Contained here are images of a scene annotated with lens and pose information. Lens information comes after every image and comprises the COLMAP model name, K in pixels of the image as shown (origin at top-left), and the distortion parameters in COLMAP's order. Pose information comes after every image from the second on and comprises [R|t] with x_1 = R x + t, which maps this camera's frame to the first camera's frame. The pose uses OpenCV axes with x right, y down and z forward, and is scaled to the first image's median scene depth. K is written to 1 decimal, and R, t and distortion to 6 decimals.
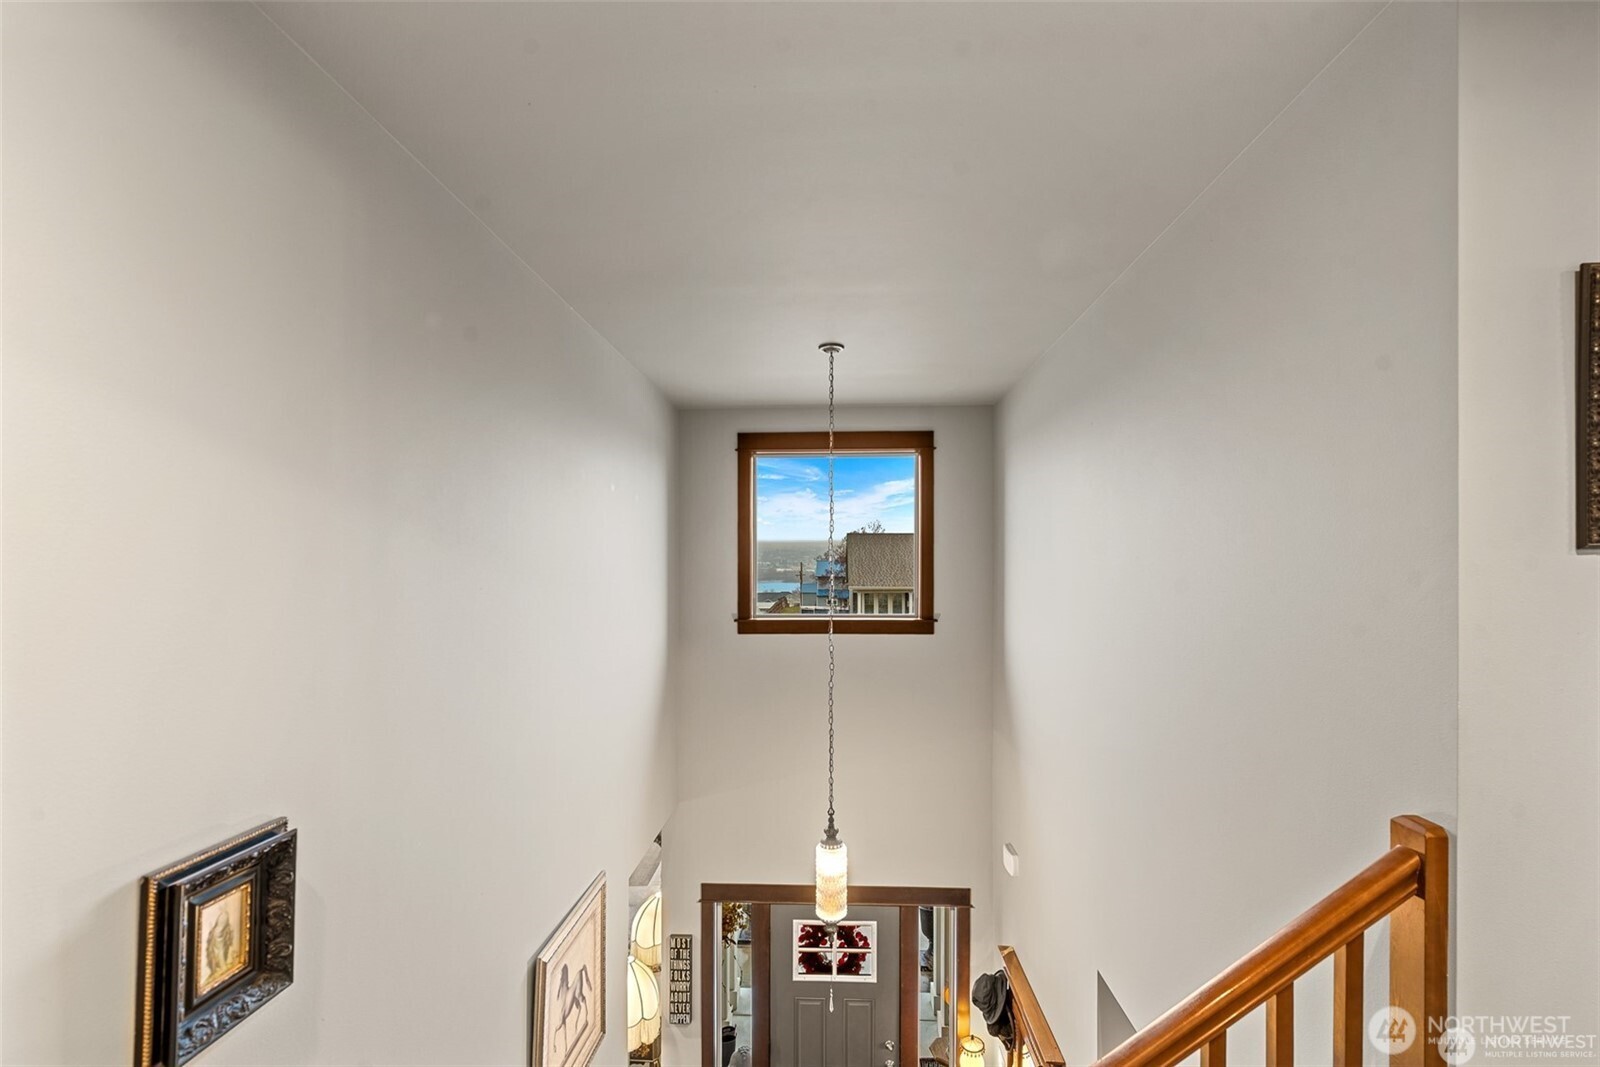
lens RADIAL K [[704.8, 0, 808.7], [0, 704.8, 566.2], [0, 0, 1]] dist [0.018748, 0.000158]
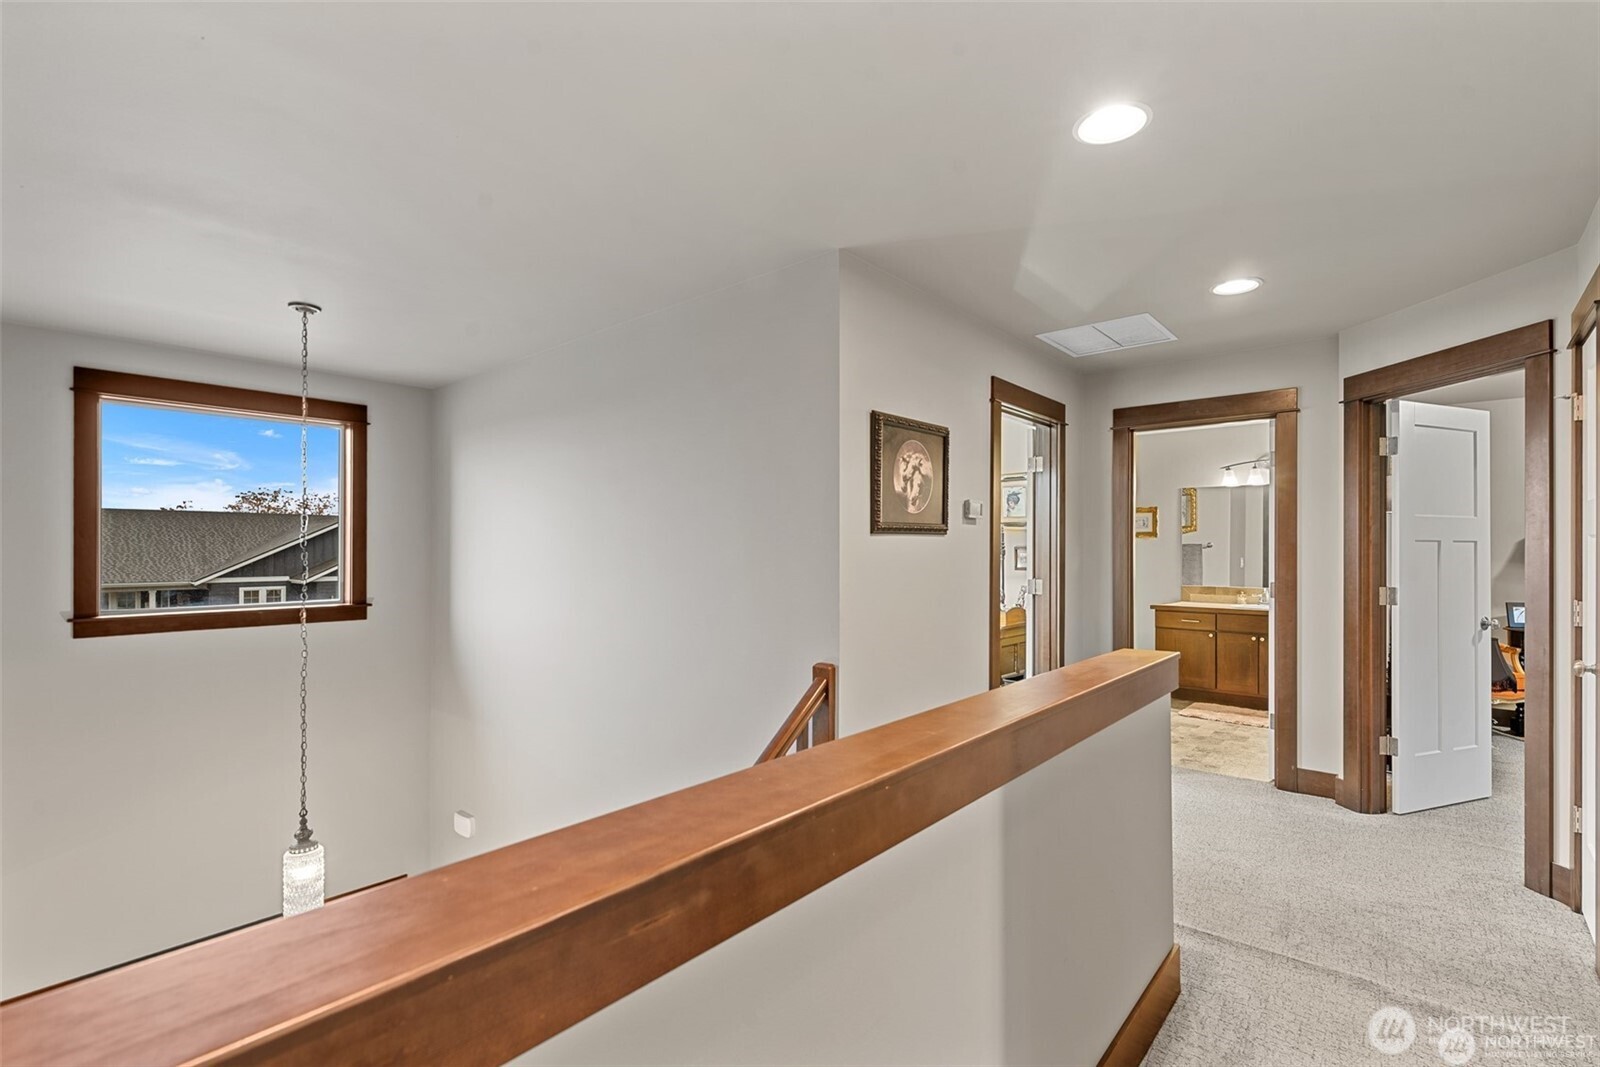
lens RADIAL K [[729.4, 0, 799.7], [0, 729.4, 543.4], [0, 0, 1]] dist [-0.003502, -0.000221]
pose [[0.627036, 0.009547, 0.778932, -0.220917], [0.003725, 0.999877, -0.015254, 0.011463], [-0.778981, 0.012466, 0.626923, -0.069726]]
